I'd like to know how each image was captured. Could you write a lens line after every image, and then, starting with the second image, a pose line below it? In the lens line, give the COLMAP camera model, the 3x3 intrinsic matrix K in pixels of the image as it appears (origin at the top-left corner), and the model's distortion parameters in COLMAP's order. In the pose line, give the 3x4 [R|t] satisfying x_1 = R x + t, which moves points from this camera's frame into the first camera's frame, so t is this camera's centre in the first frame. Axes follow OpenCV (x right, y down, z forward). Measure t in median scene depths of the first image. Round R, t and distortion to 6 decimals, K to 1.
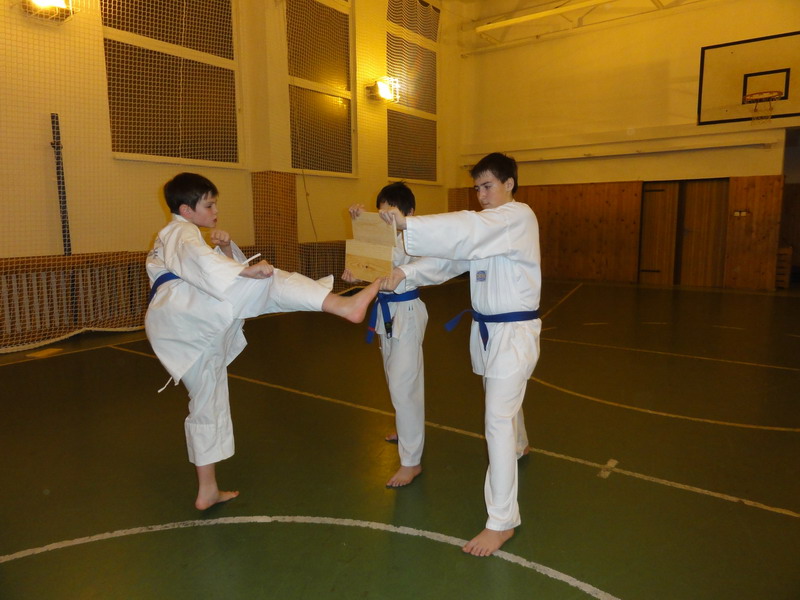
lens RADIAL K [[562.8, 0, 401.5], [0, 562.8, 298.7], [0, 0, 1]] dist [-0.002805, -0.000532]
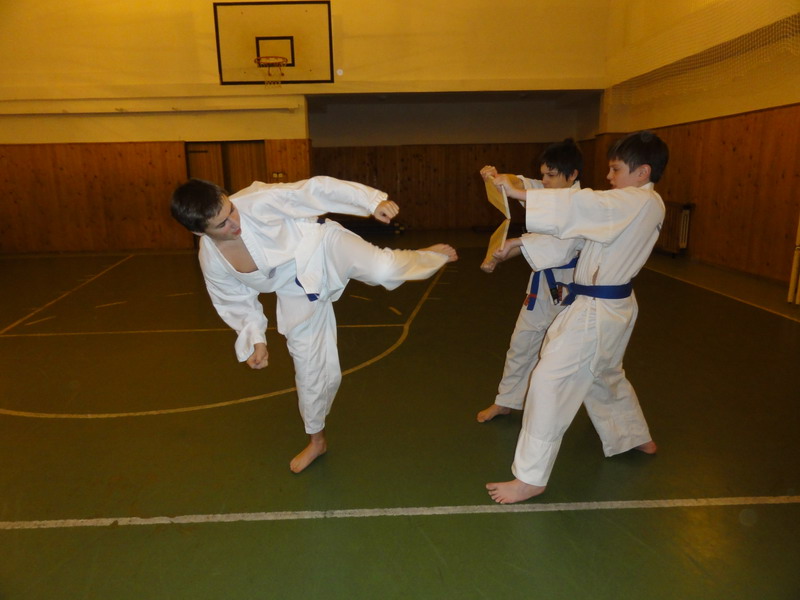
lens RADIAL K [[562.8, 0, 401.5], [0, 562.8, 298.7], [0, 0, 1]] dist [-0.002805, -0.000532]
pose [[0.790965, -0.138337, 0.596017, 0.122222], [0.097578, 0.990158, 0.100325, -0.005268], [-0.604030, -0.021195, 0.796679, 0.015198]]
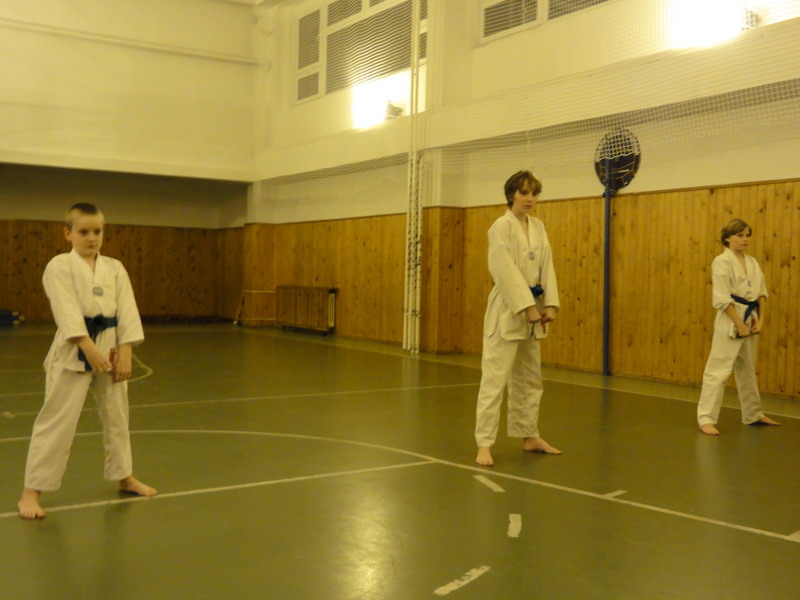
lens RADIAL K [[888.9, 0, 400.7], [0, 888.9, 301.2], [0, 0, 1]] dist [-0.004207, 0.012480]
pose [[0.351152, -0.012459, 0.936236, -0.386302], [0.108161, 0.993757, -0.027344, 0.054387], [-0.930050, 0.110866, 0.350308, -0.202264]]
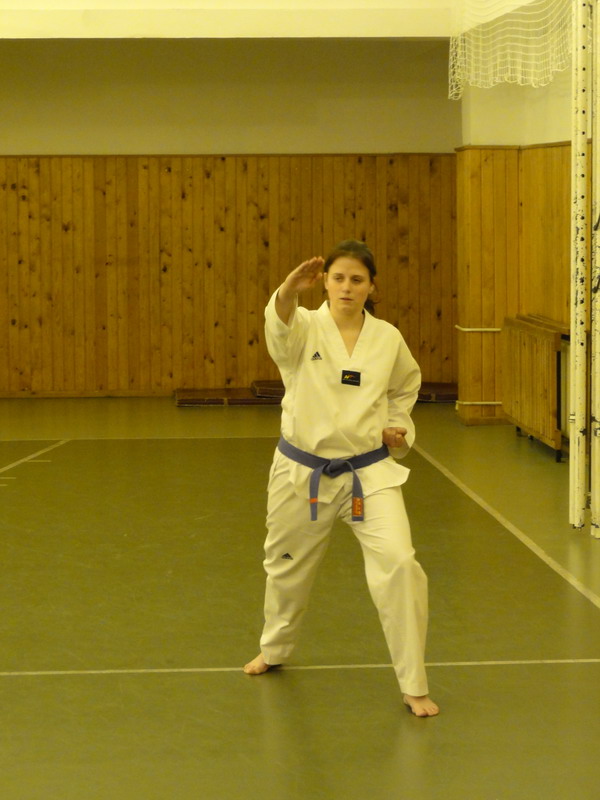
lens RADIAL K [[2431.0, 0, 300.9], [0, 2431.0, 400.6], [0, 0, 1]] dist [0.051640, -1.103075]
pose [[0.762075, -0.052624, 0.645347, -0.123120], [0.091032, 0.995500, -0.026321, 0.045765], [-0.641058, 0.078806, 0.763436, -0.591754]]
